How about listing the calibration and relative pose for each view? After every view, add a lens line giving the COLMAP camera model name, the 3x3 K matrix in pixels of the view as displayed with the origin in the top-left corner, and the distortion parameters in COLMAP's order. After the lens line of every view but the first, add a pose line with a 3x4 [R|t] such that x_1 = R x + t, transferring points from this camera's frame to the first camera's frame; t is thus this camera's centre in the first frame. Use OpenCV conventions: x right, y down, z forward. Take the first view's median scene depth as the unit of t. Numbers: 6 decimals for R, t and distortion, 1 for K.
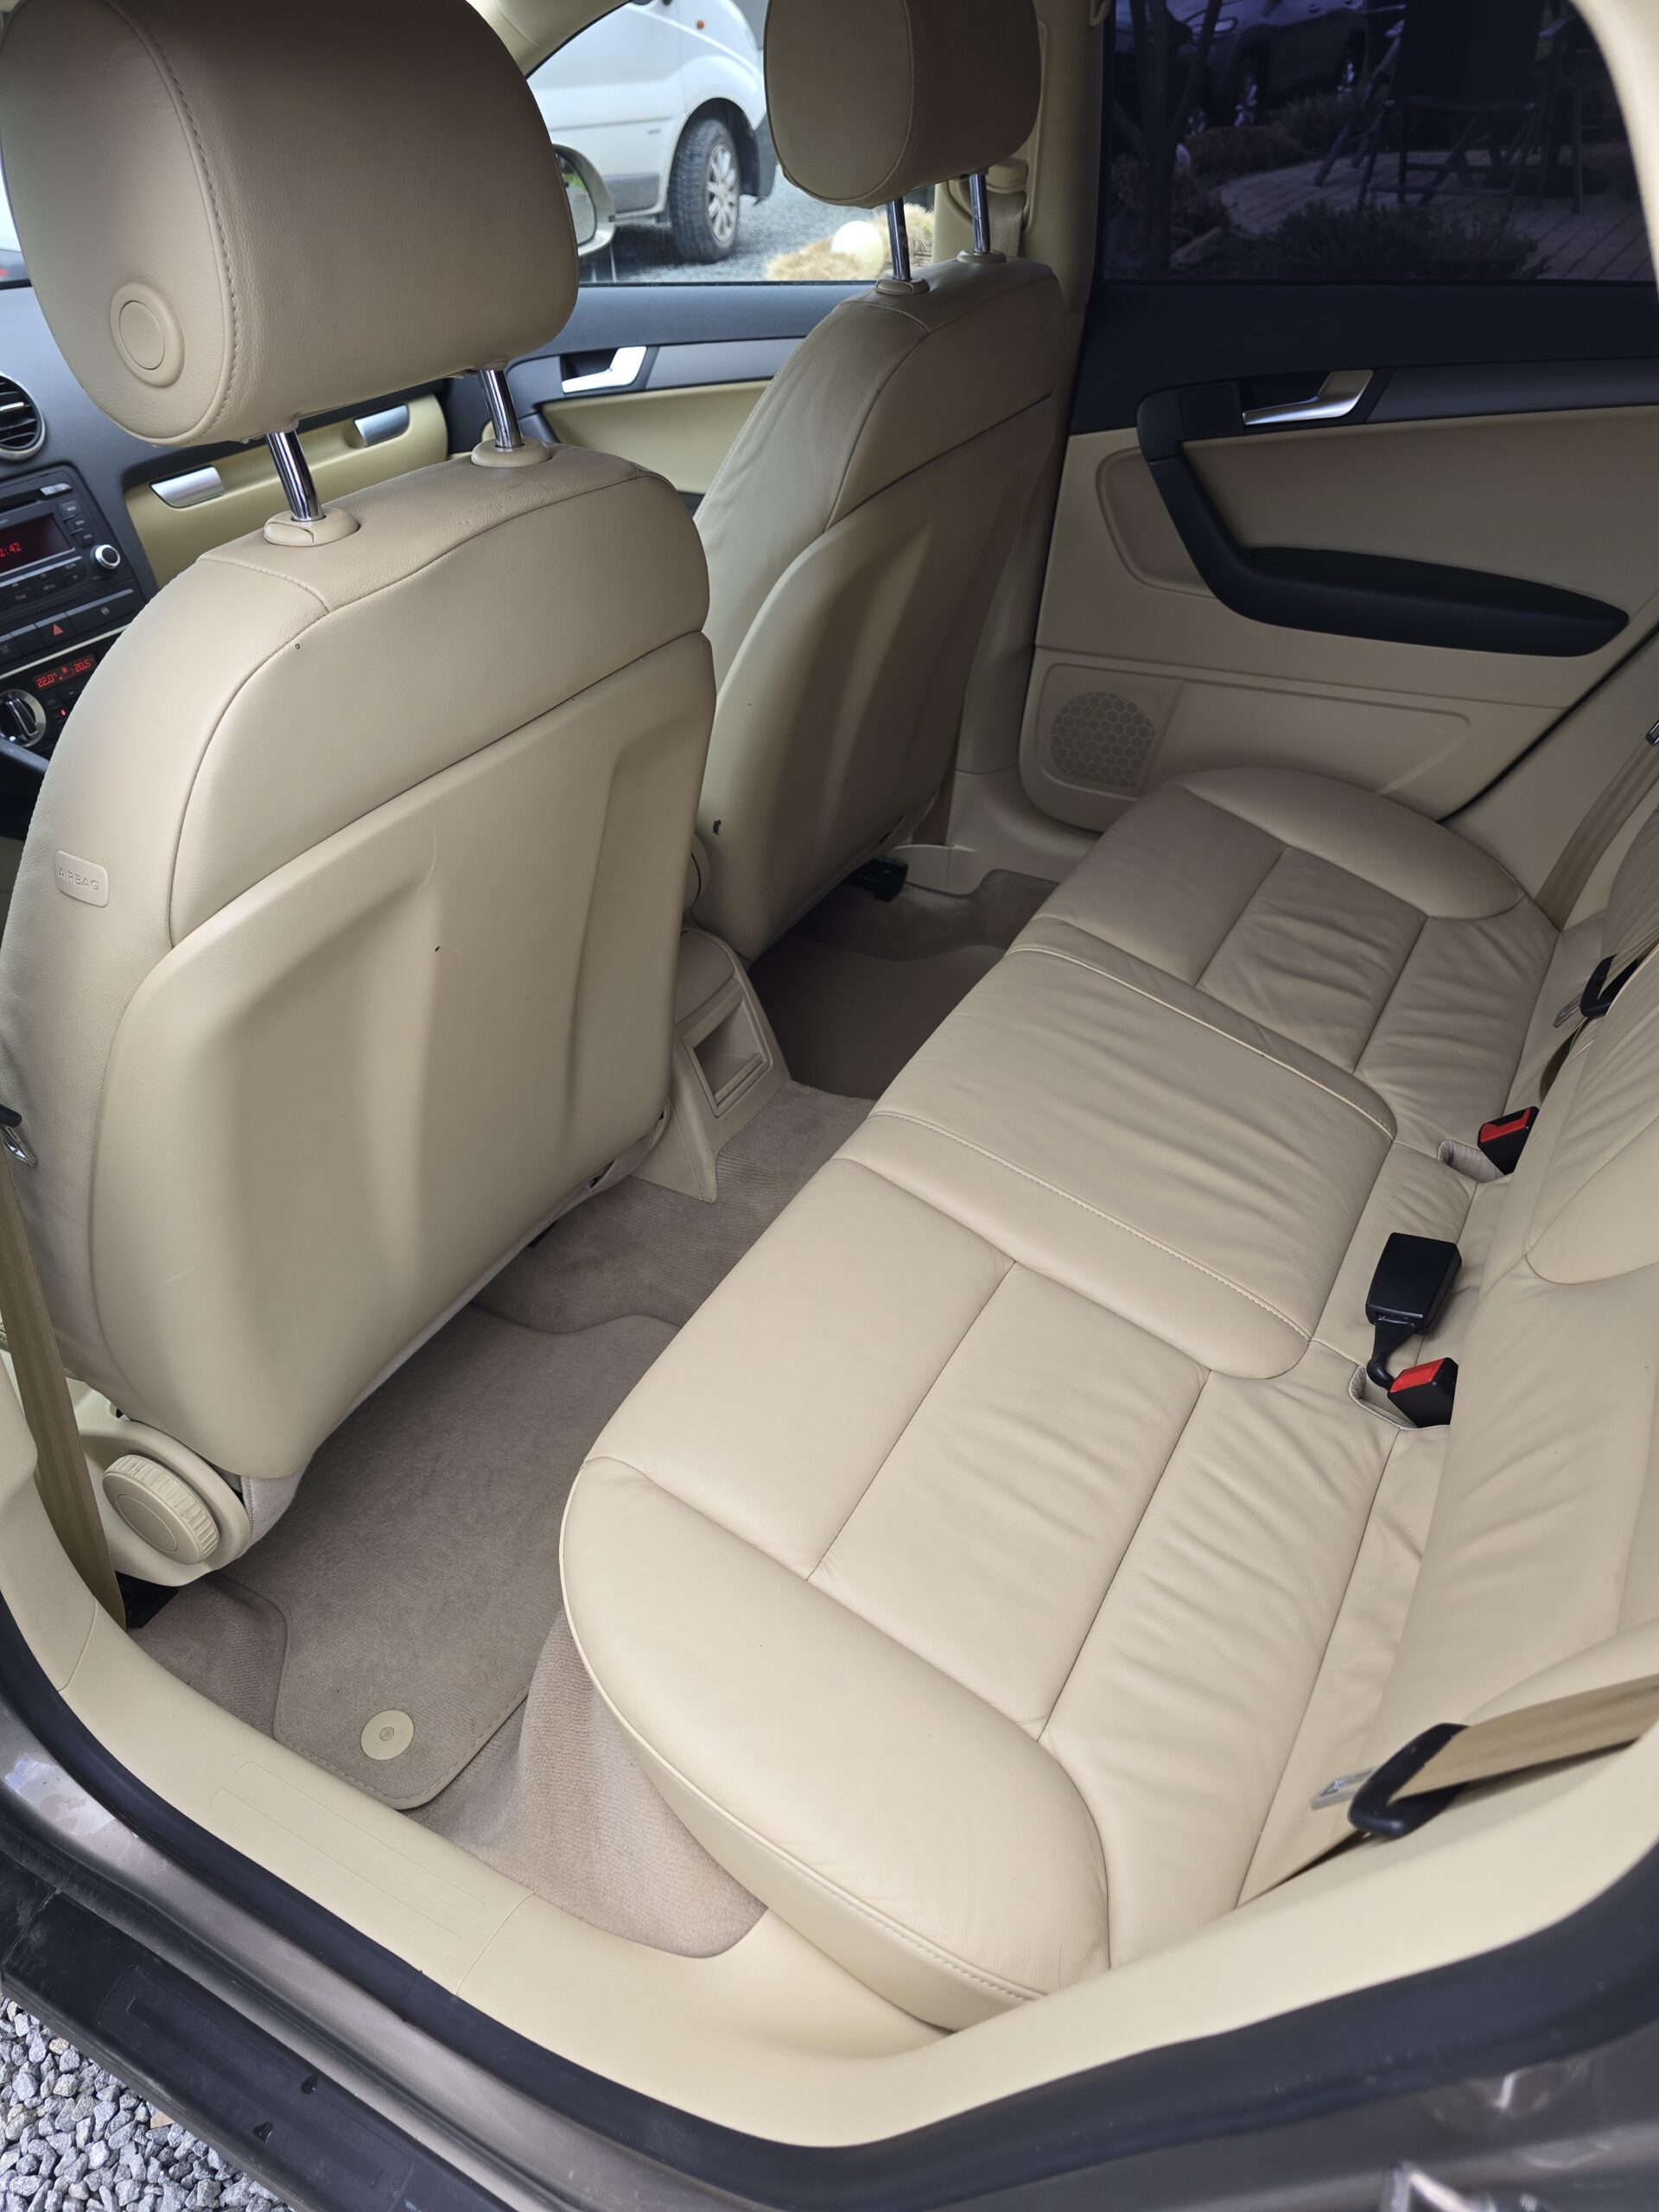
lens RADIAL K [[1489.5, 0, 829.5], [0, 1489.5, 1106.0], [0, 0, 1]] dist [0.045096, -0.046791]
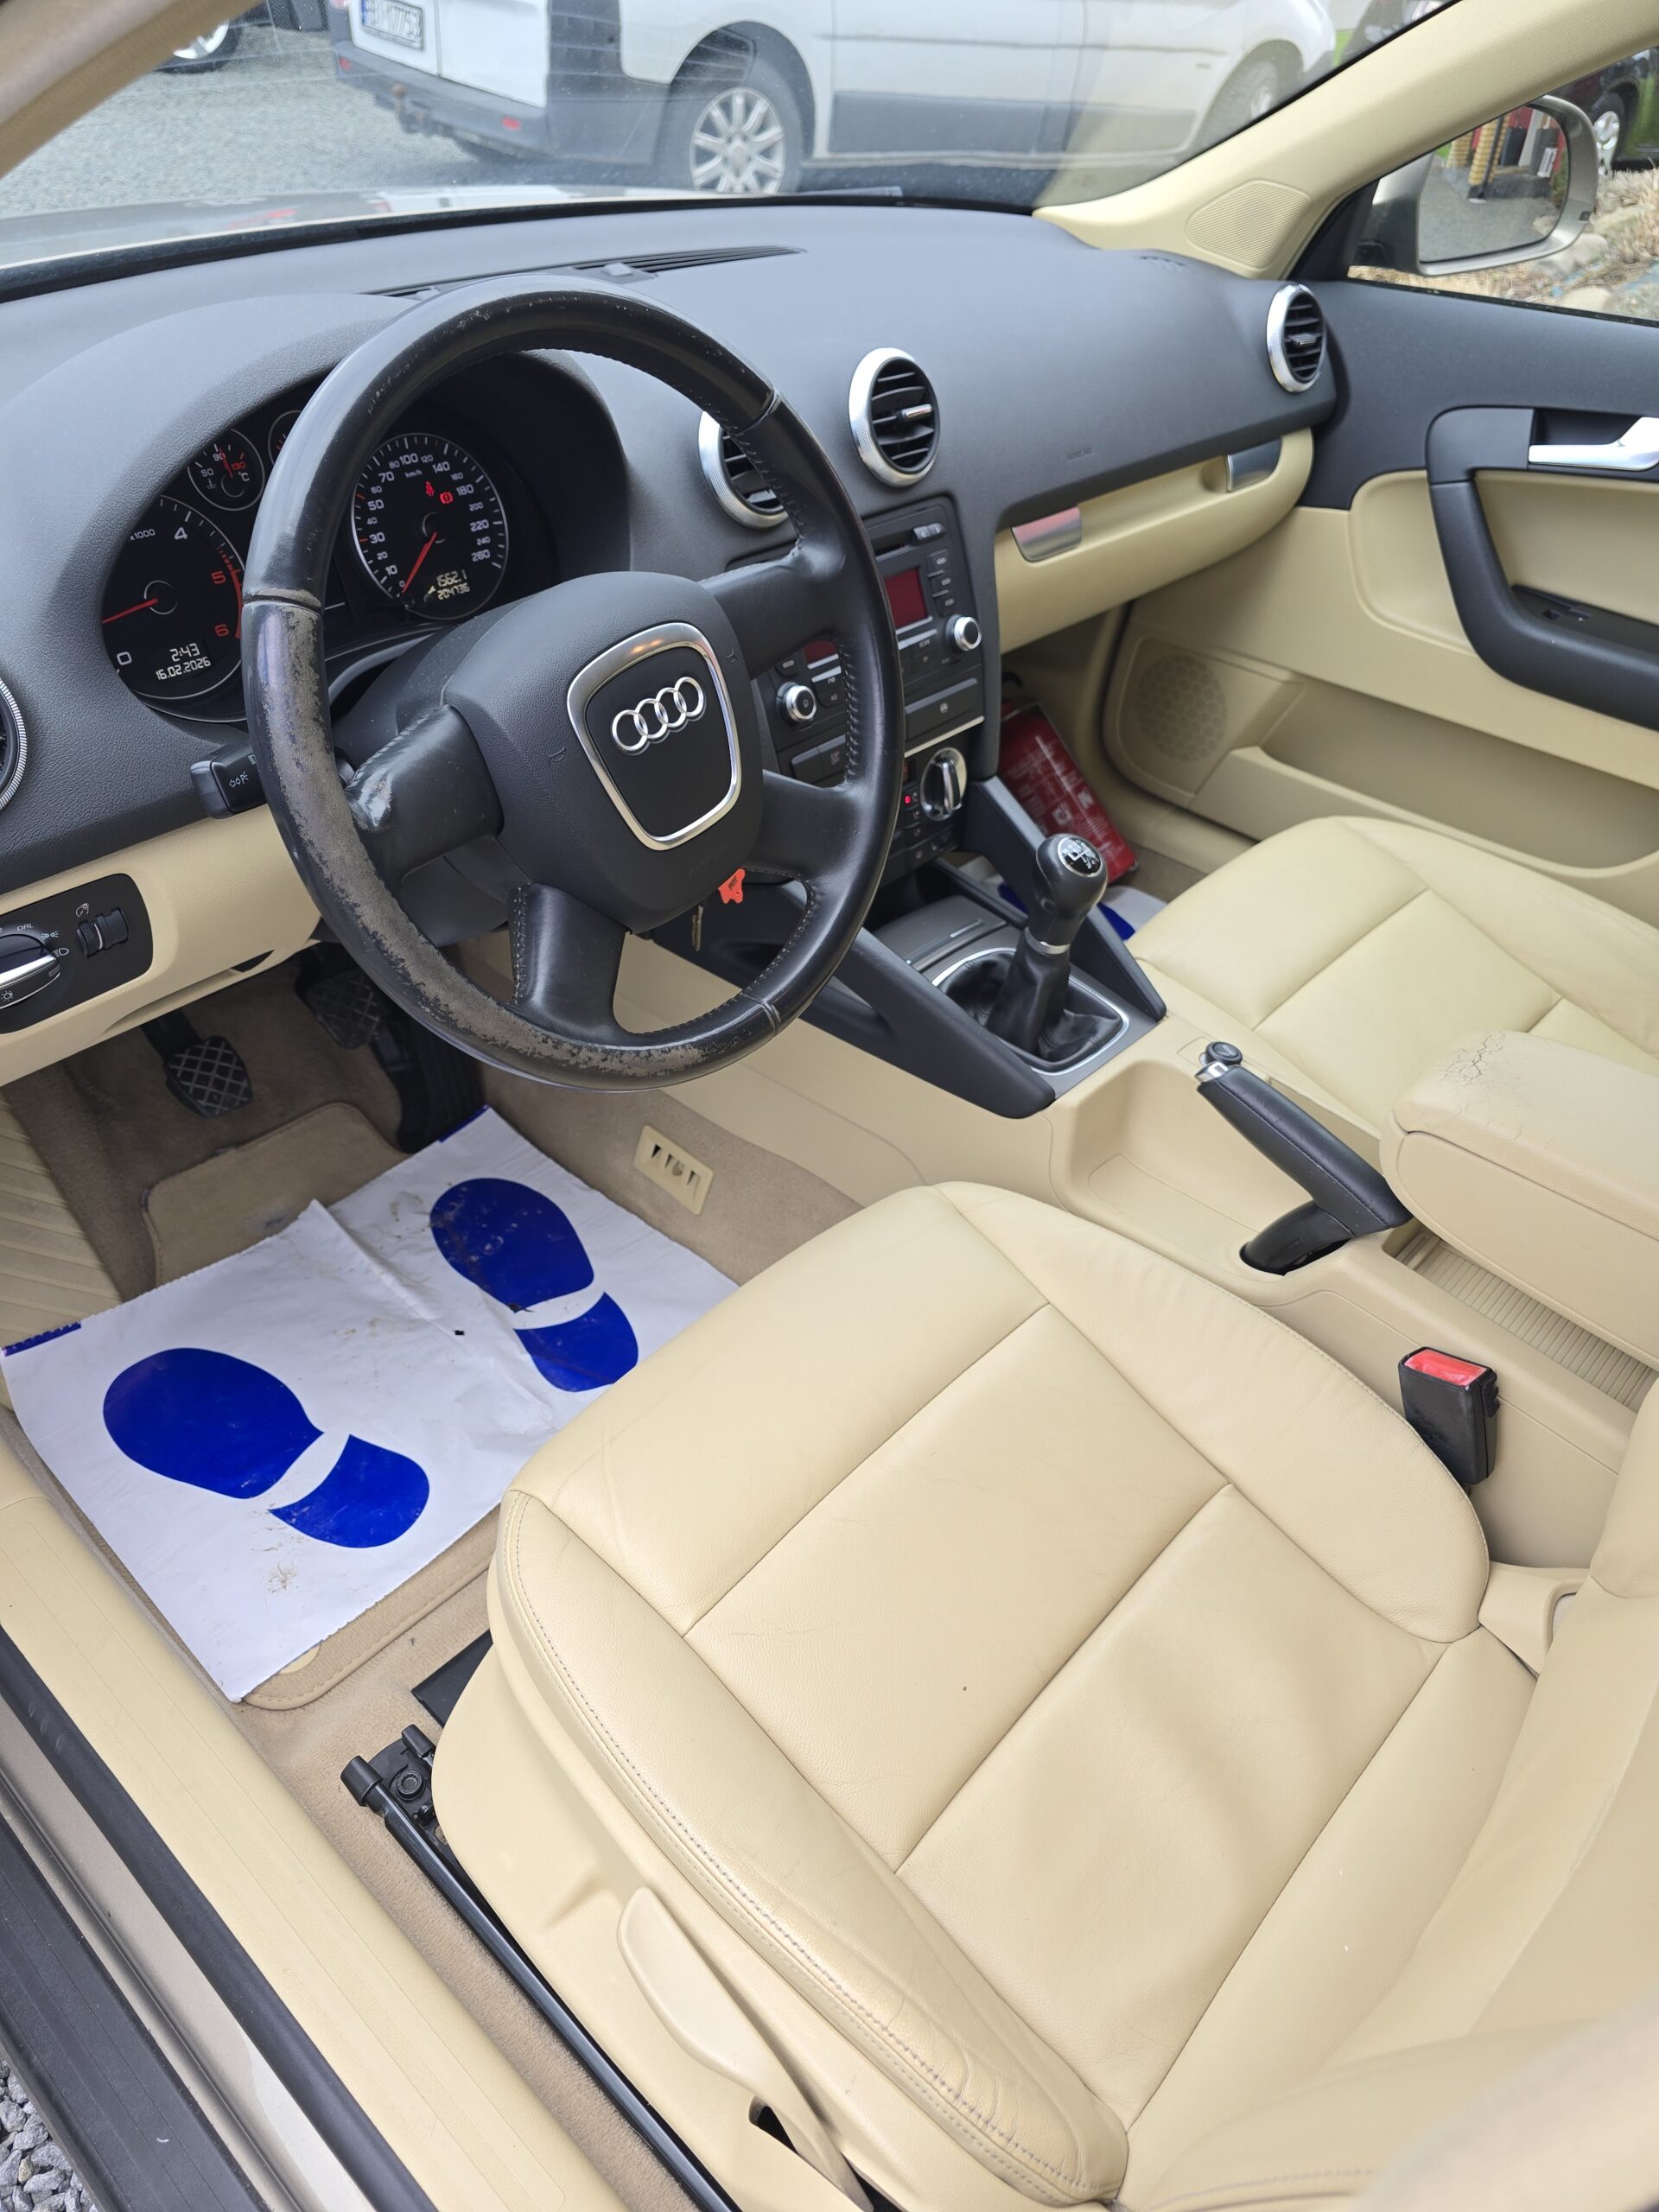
lens RADIAL K [[1457.9, 0, 833.2], [0, 1457.9, 1155.6], [0, 0, 1]] dist [0.035483, -0.032275]
pose [[0.966649, 0.222471, -0.126873, -0.396961], [-0.213250, 0.973524, 0.082308, -0.166783], [0.141825, -0.052507, 0.988498, 0.288453]]
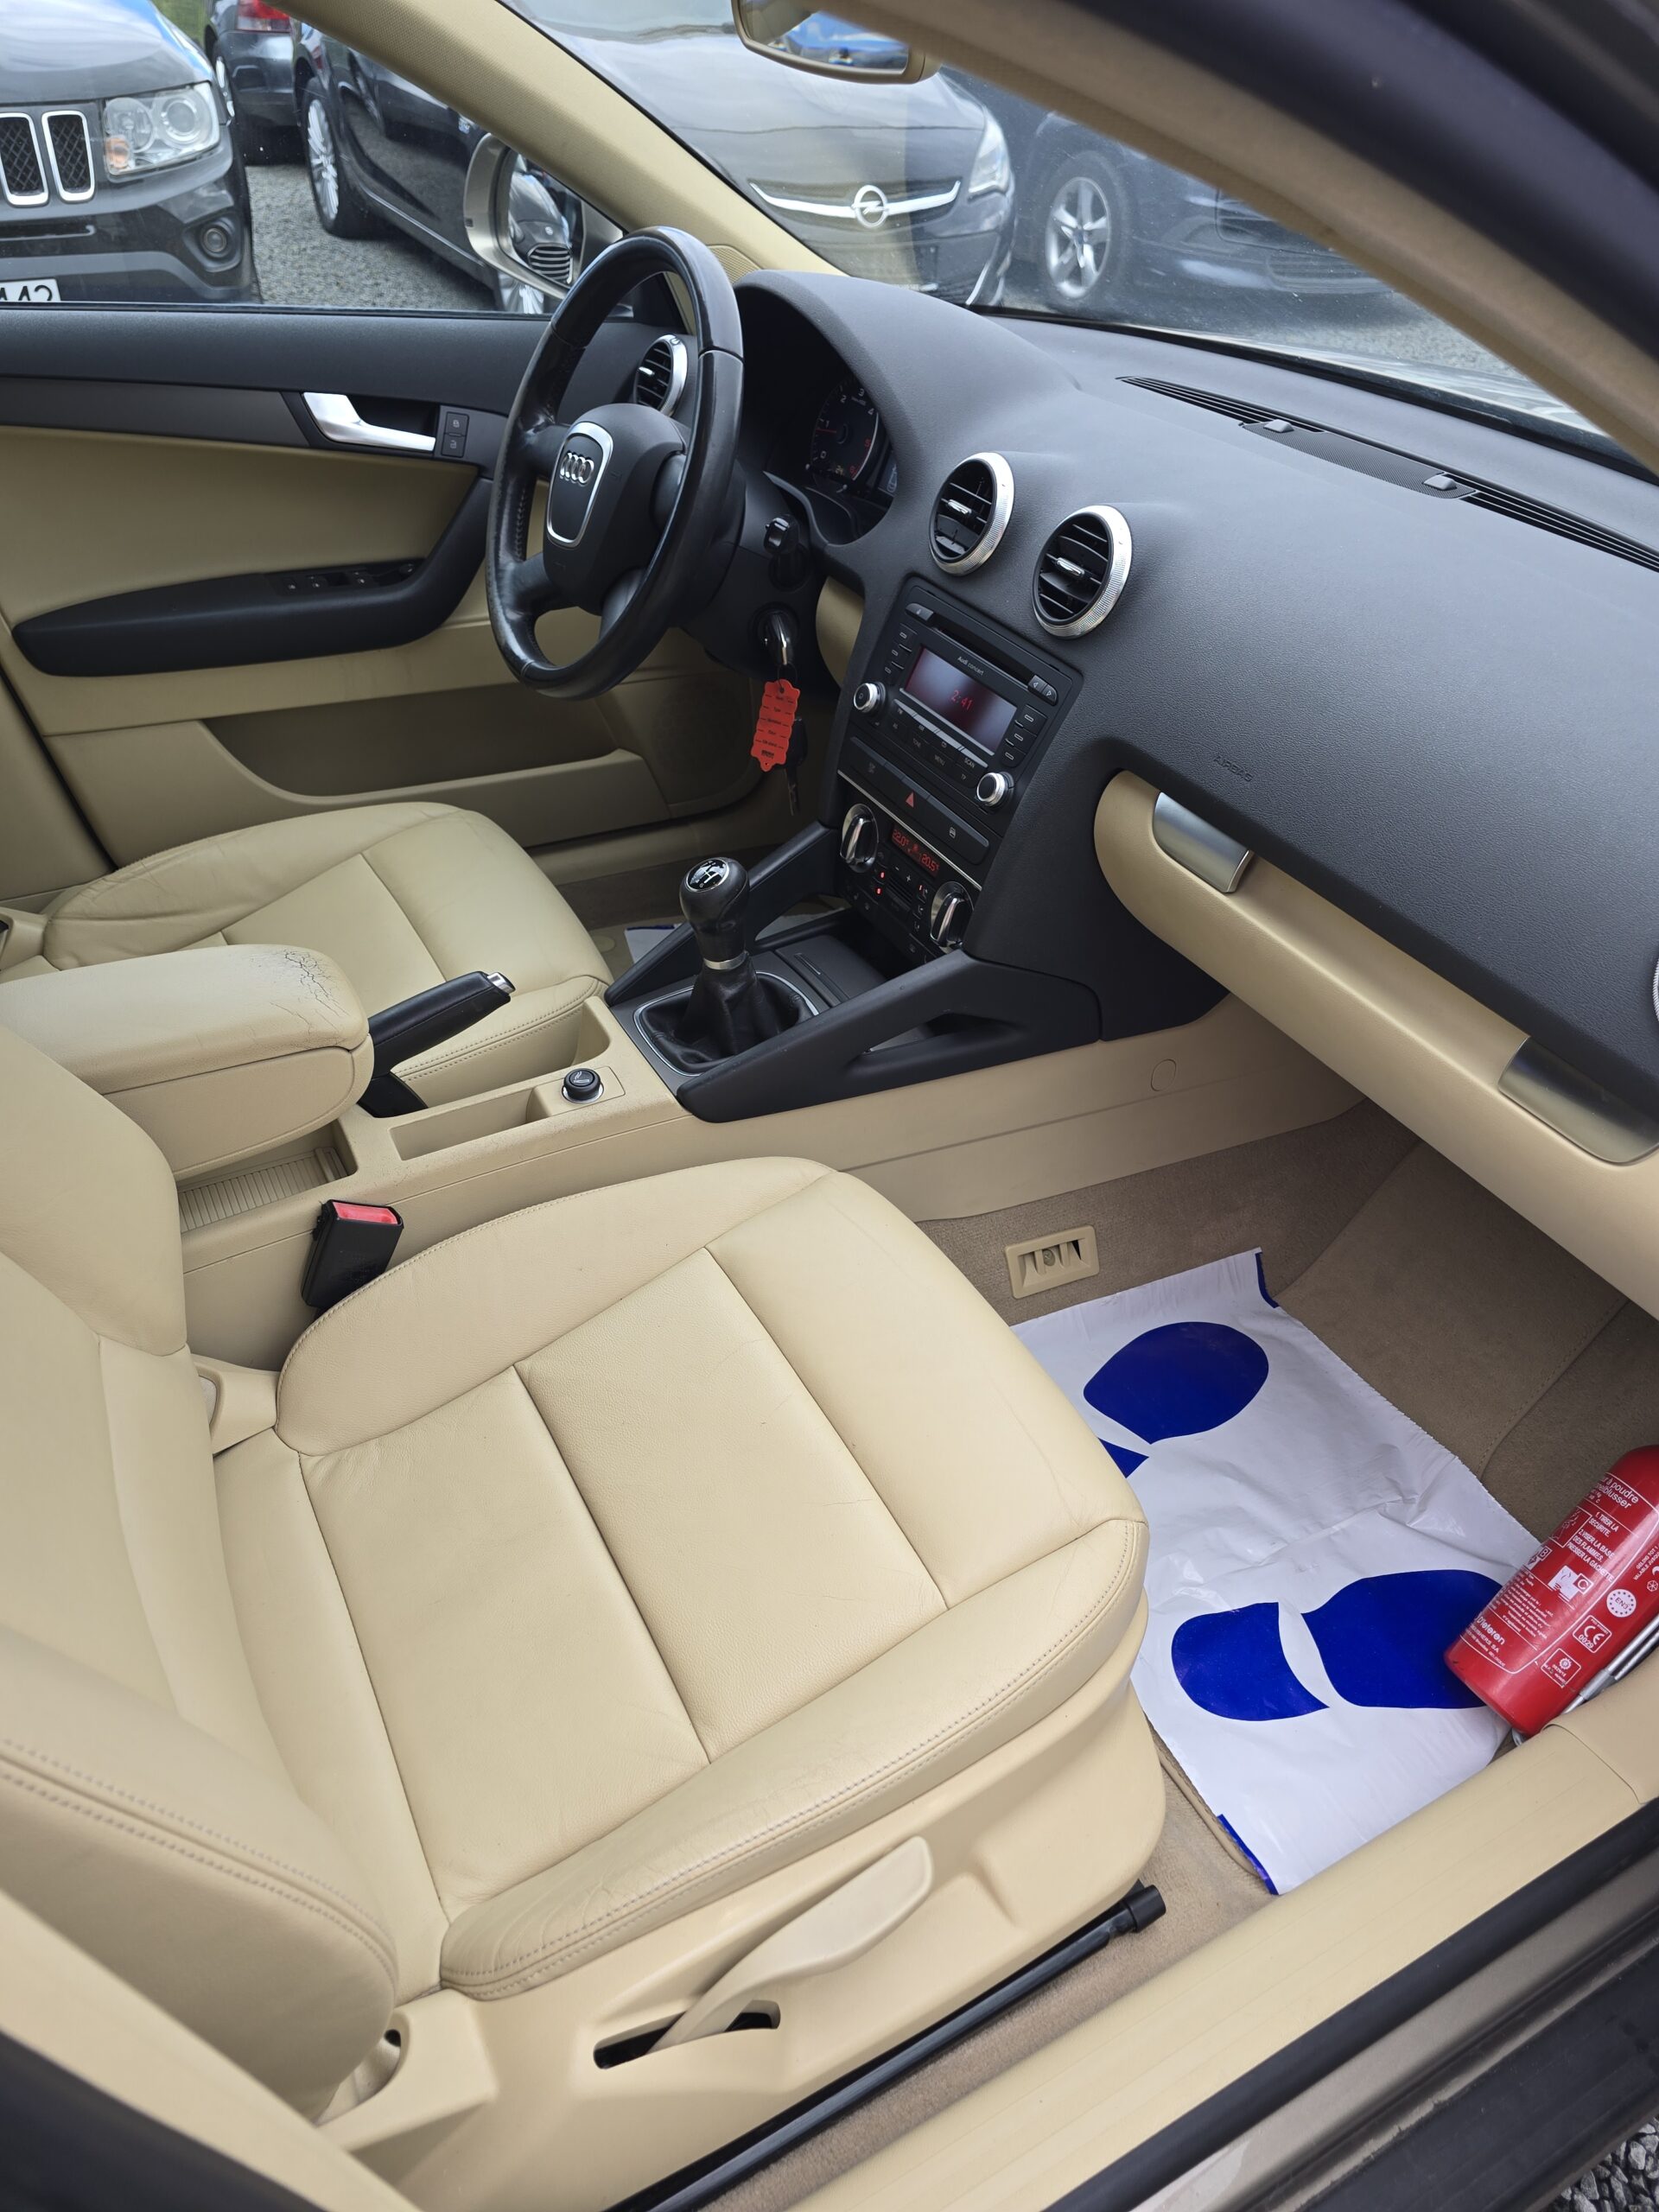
lens RADIAL K [[1467.1, 0, 816.7], [0, 1467.1, 1138.0], [0, 0, 1]] dist [0.055344, -0.051642]
pose [[-0.559555, 0.513783, -0.650327, 0.082039], [-0.526622, 0.385493, 0.757670, -0.768877], [0.639975, 0.766435, 0.054864, 1.033378]]
